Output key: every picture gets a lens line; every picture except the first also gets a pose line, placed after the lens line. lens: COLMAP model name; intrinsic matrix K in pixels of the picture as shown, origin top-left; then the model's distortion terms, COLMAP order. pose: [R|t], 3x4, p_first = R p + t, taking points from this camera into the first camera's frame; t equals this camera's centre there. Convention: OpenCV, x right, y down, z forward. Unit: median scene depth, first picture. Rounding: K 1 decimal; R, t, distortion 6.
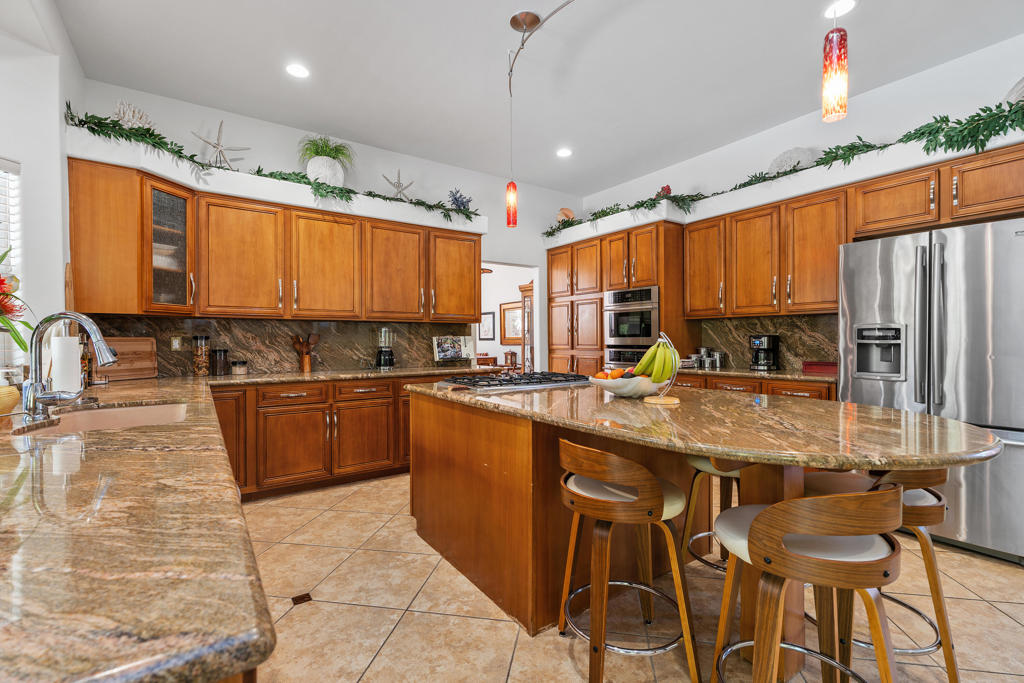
lens RADIAL K [[460.6, 0, 508.4], [0, 460.6, 344.3], [0, 0, 1]] dist [0.000942, -0.000319]
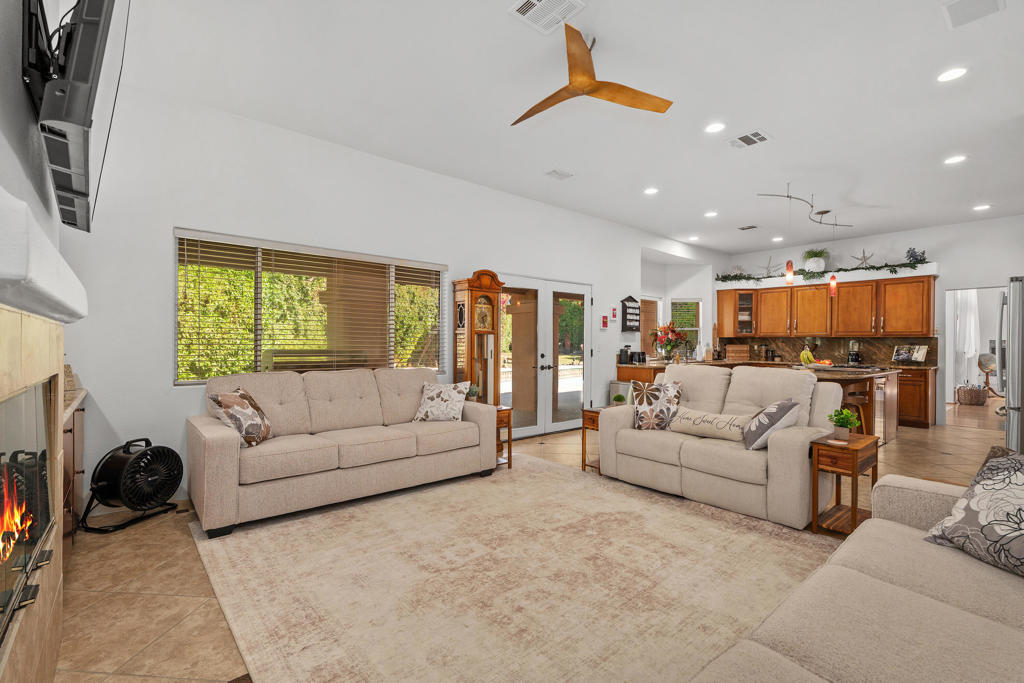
lens RADIAL K [[460.6, 0, 508.4], [0, 460.6, 344.3], [0, 0, 1]] dist [0.000942, -0.000319]
pose [[0.090629, 0.006500, -0.995864, 1.526881], [-0.017489, 0.999835, 0.004934, -0.007425], [0.995731, 0.016970, 0.090728, -0.536857]]
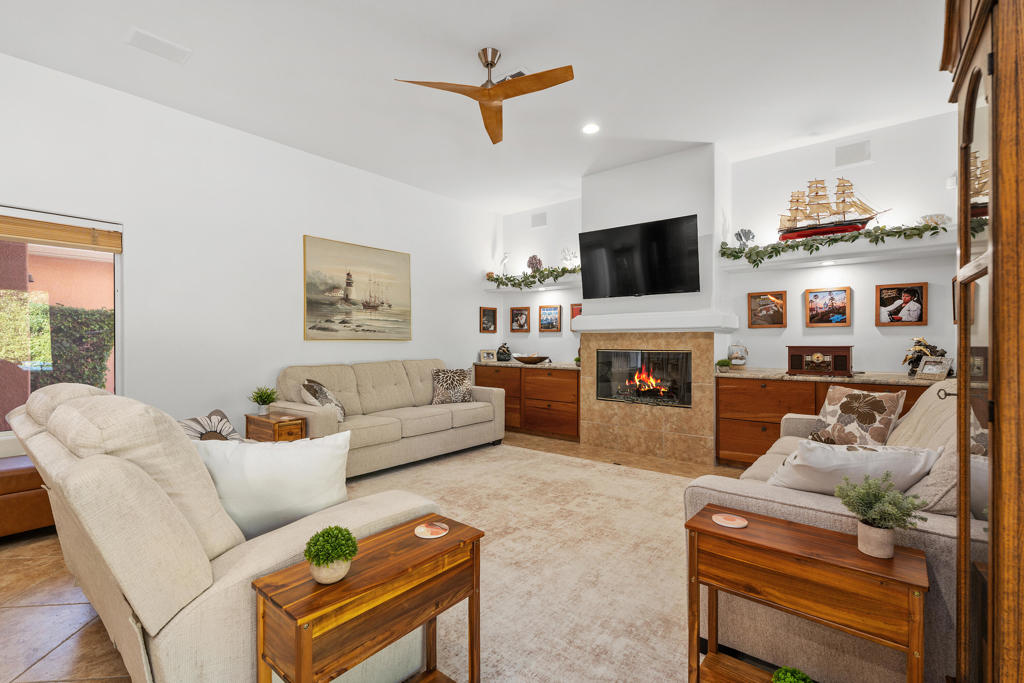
lens RADIAL K [[460.6, 0, 508.4], [0, 460.6, 344.3], [0, 0, 1]] dist [0.000942, -0.000319]
pose [[-0.270430, -0.002270, 0.962737, 0.070473], [0.014426, 0.999875, 0.006409, 0.000807], [-0.962632, 0.015622, -0.270364, -0.178882]]
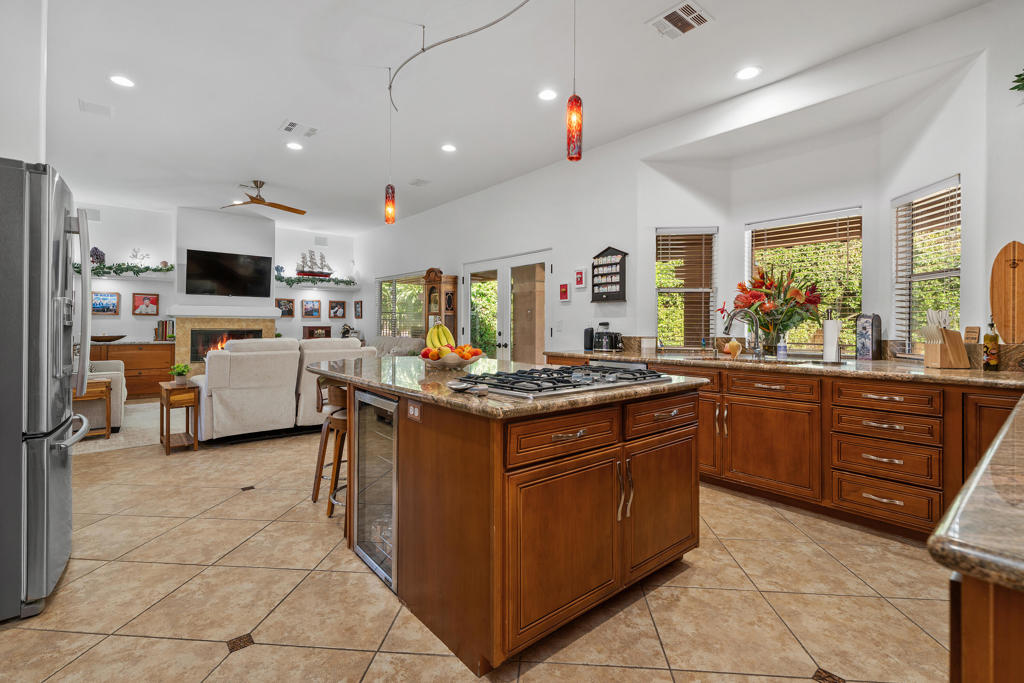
lens RADIAL K [[464.8, 0, 508.9], [0, 464.8, 328.3], [0, 0, 1]] dist [0.000853, 0.000060]
pose [[-0.995455, 0.000743, -0.095235, 0.132271], [-0.000819, 0.999866, 0.016371, -0.007492], [0.095234, 0.016374, -0.995320, 1.271536]]
